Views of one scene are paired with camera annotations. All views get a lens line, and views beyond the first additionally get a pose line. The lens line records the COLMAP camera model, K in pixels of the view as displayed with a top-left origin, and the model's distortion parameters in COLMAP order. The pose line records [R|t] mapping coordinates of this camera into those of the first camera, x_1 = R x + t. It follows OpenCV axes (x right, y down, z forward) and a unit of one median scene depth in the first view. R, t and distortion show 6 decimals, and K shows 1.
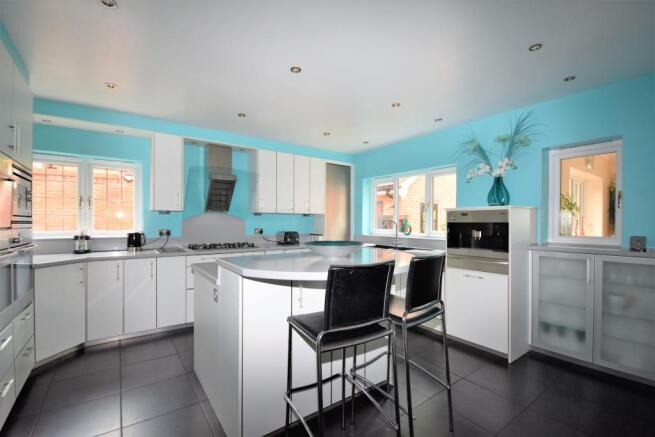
lens RADIAL K [[292.5, 0, 321.2], [0, 292.5, 221.3], [0, 0, 1]] dist [0.000844, 0.000032]
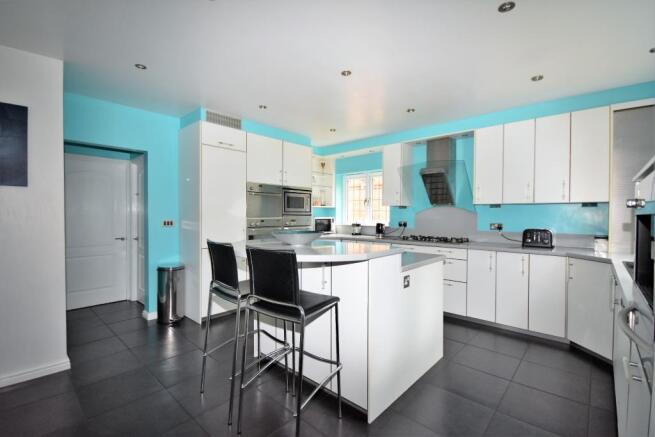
lens RADIAL K [[292.5, 0, 320.6], [0, 292.5, 218.6], [0, 0, 1]] dist [0.000844, 0.000032]
pose [[0.189591, 0.011315, -0.981798, 0.566966], [-0.001164, 0.999935, 0.011299, 0.002901], [0.981862, -0.000999, 0.189592, 0.418795]]
